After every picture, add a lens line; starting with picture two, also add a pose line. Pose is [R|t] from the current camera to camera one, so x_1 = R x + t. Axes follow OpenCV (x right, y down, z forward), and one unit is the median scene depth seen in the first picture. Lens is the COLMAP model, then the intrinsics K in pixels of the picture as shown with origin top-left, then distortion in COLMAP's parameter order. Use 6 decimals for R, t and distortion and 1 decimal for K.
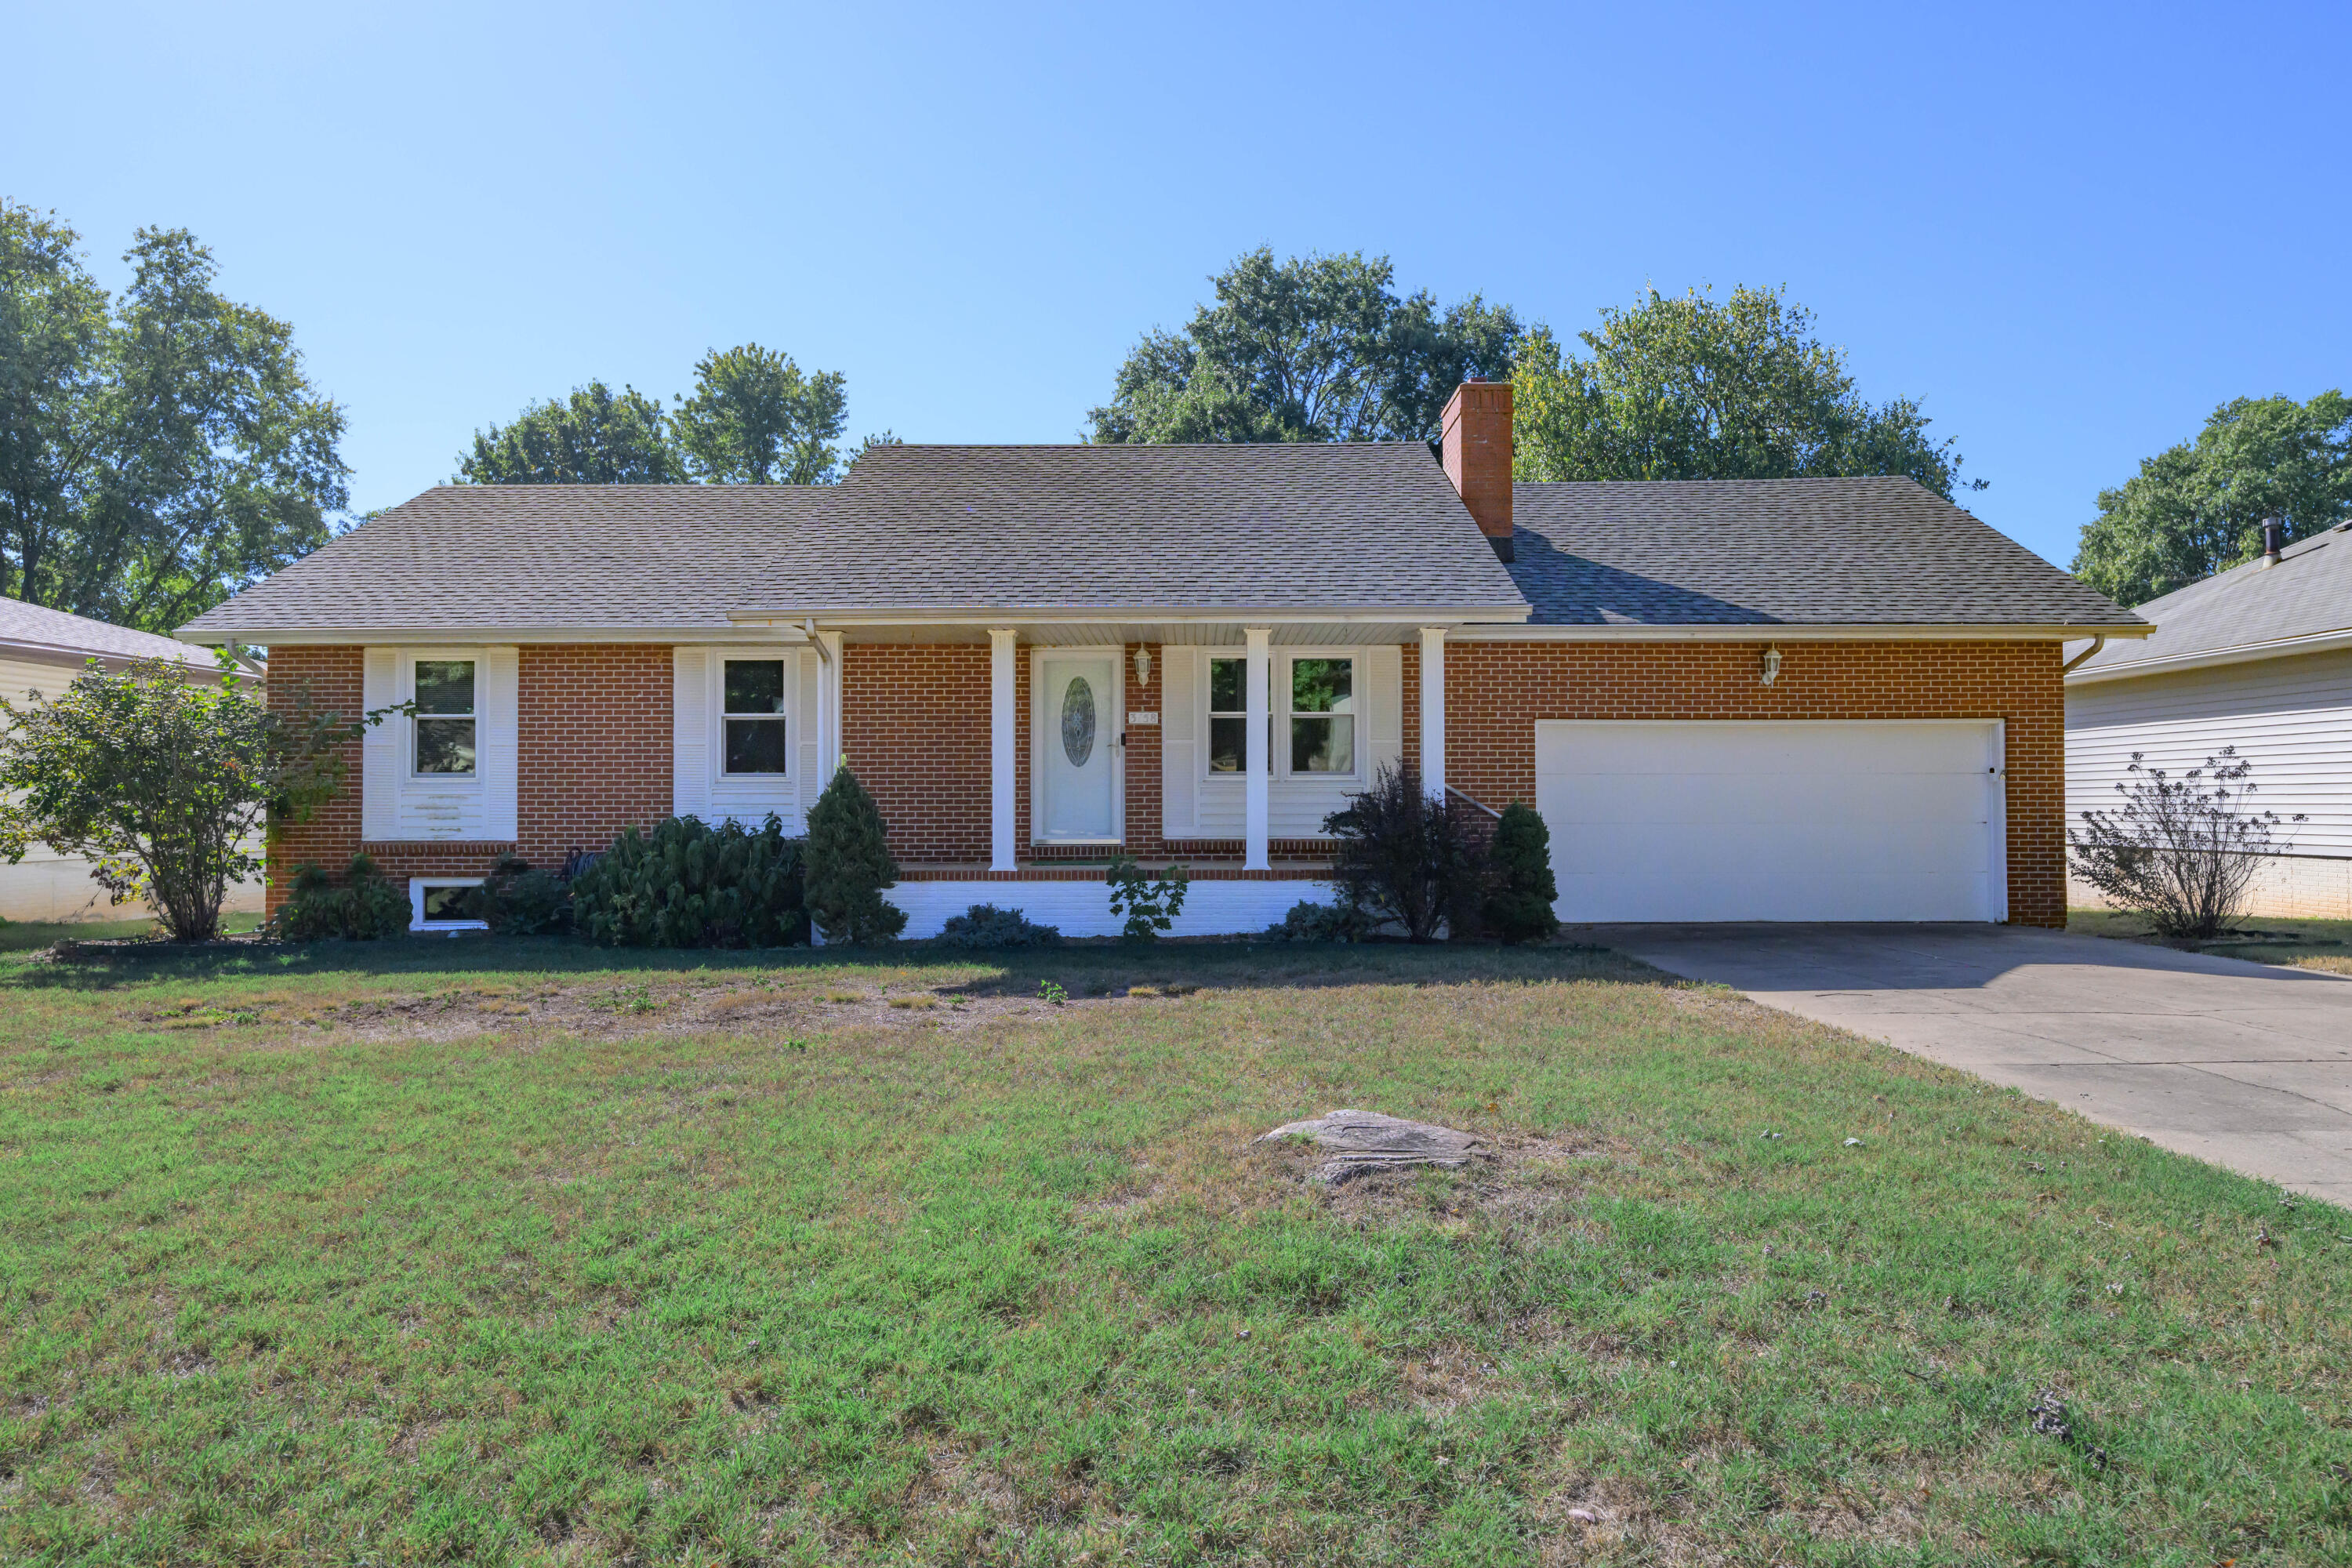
lens RADIAL K [[1458.8, 0, 1176.0], [0, 1458.8, 784.0], [0, 0, 1]] dist [-0.001281, -0.002917]
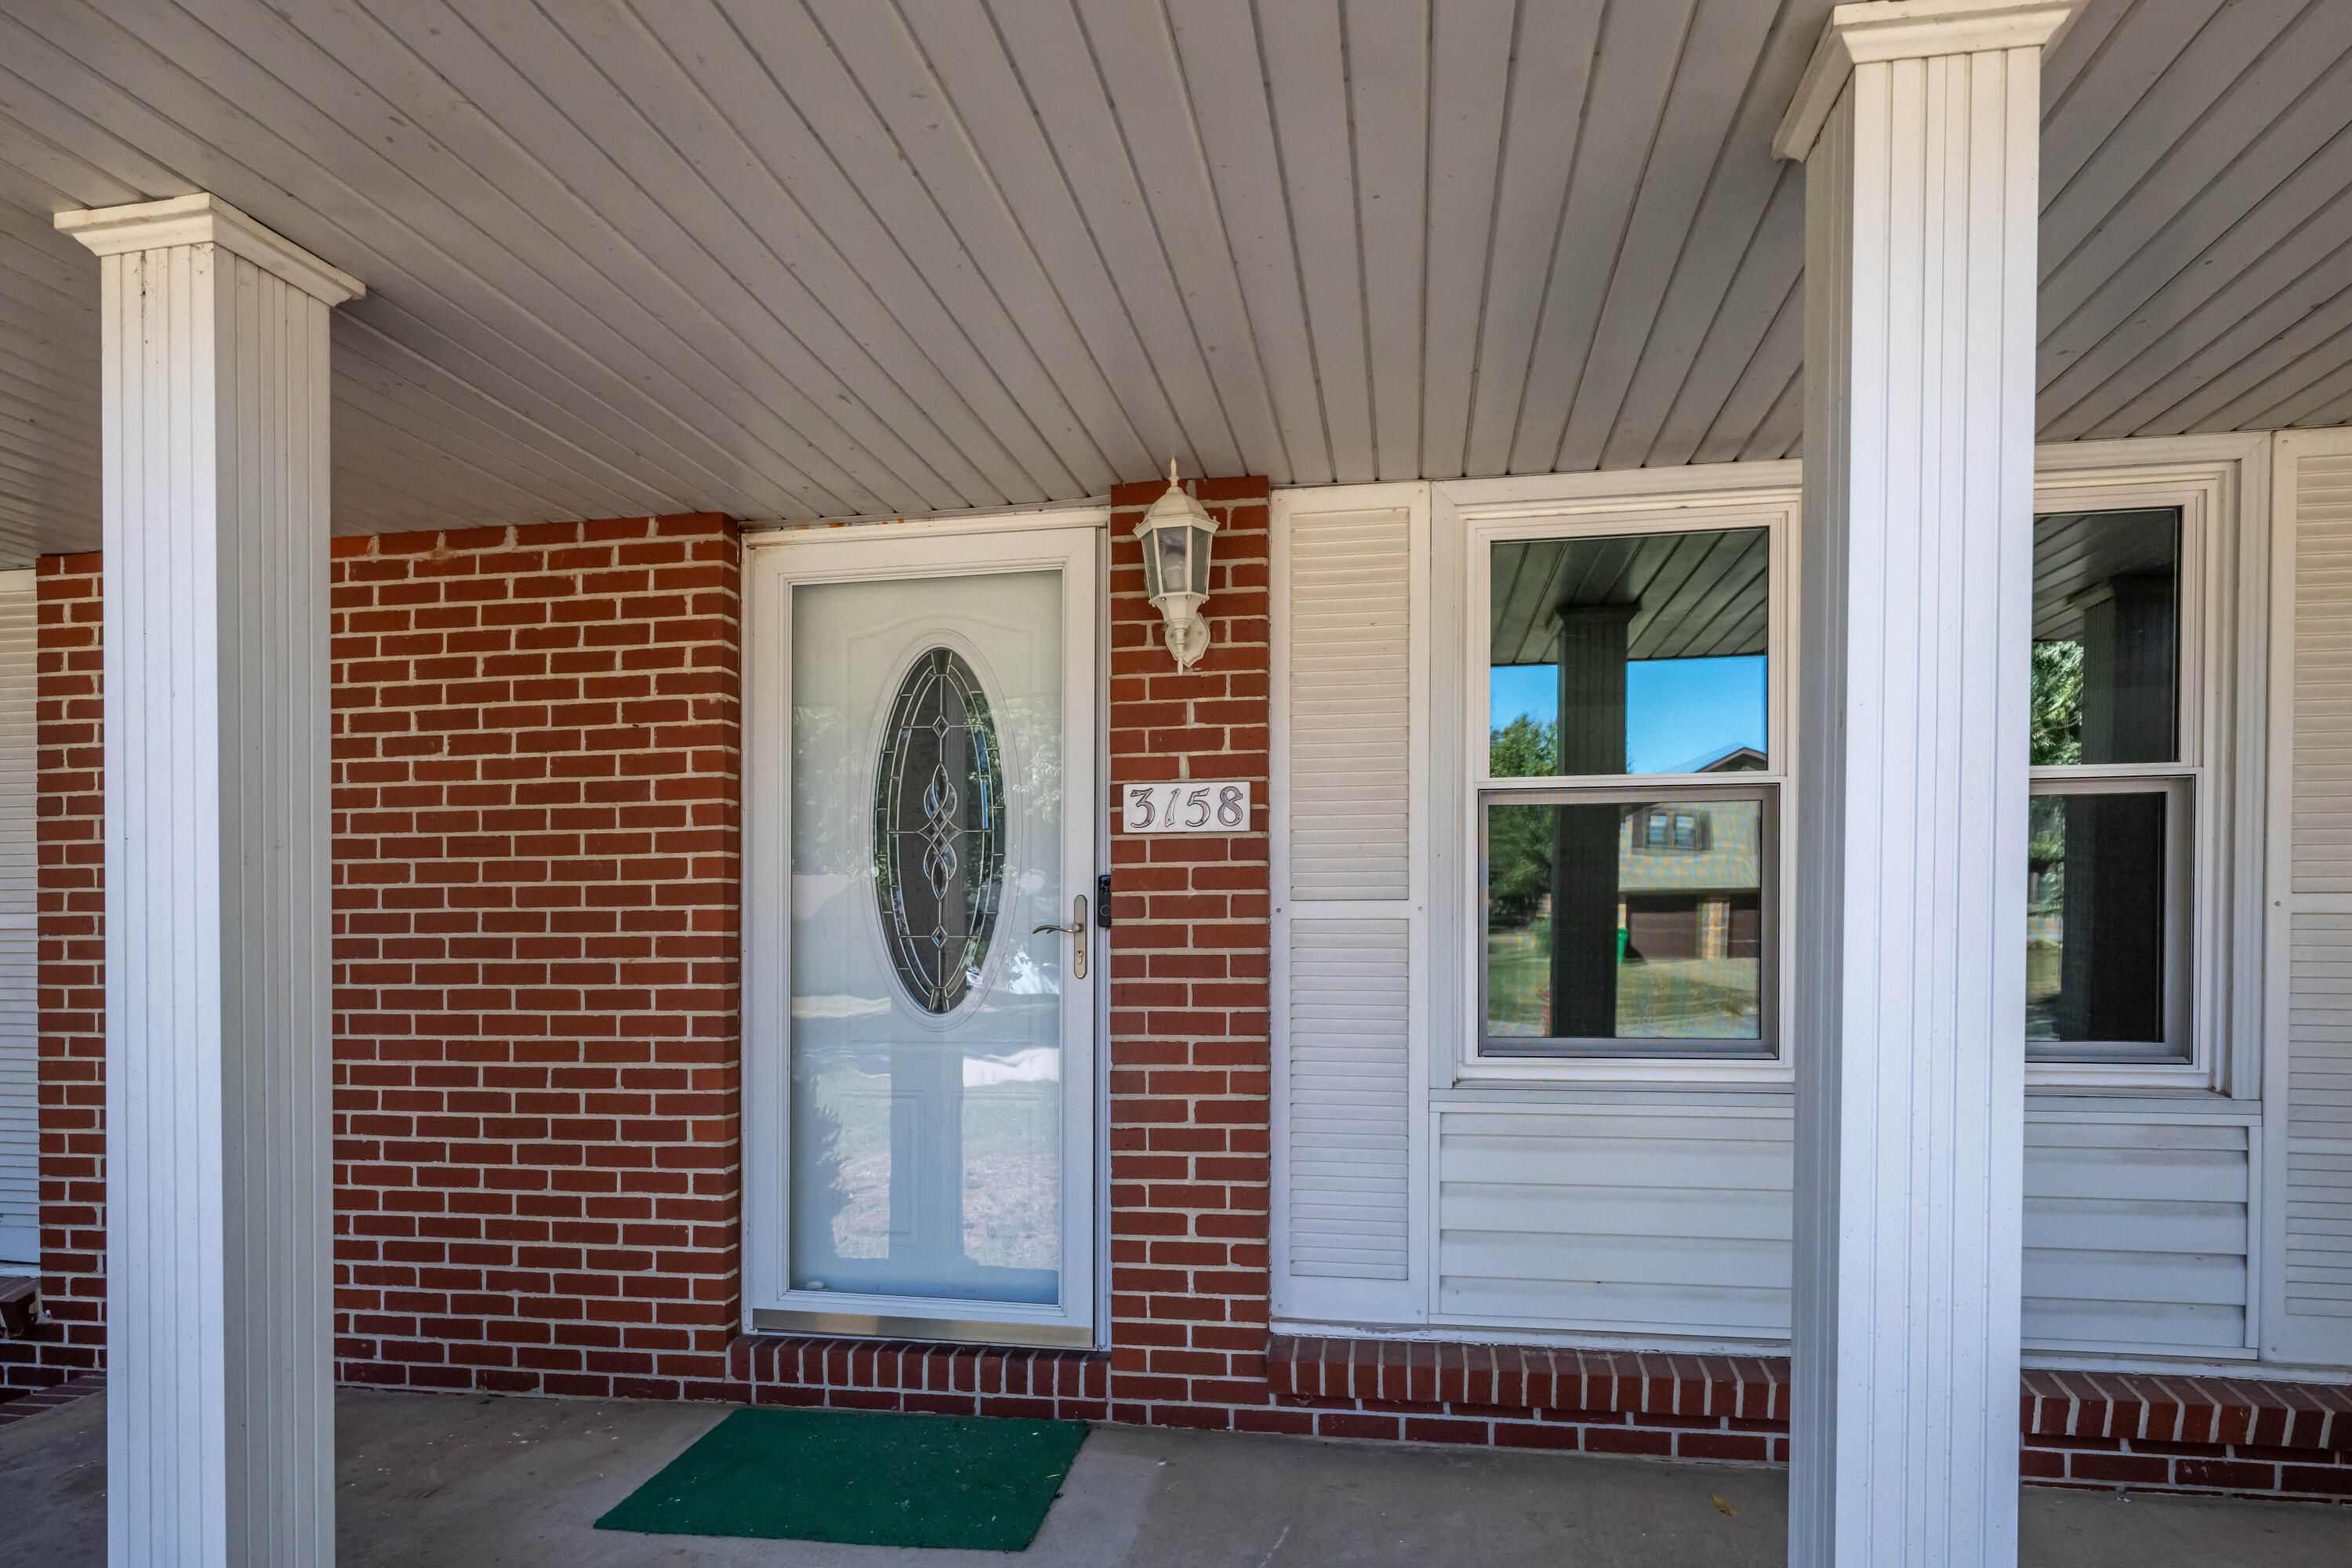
lens RADIAL K [[1268.8, 0, 1185.0], [0, 1268.8, 954.3], [0, 0, 1]] dist [-0.001314, 0.000785]
pose [[0.987341, -0.000034, -0.158612, 0.008847], [0.003315, 0.999786, 0.020424, -0.026037], [0.158578, -0.020691, 0.987130, 0.794316]]
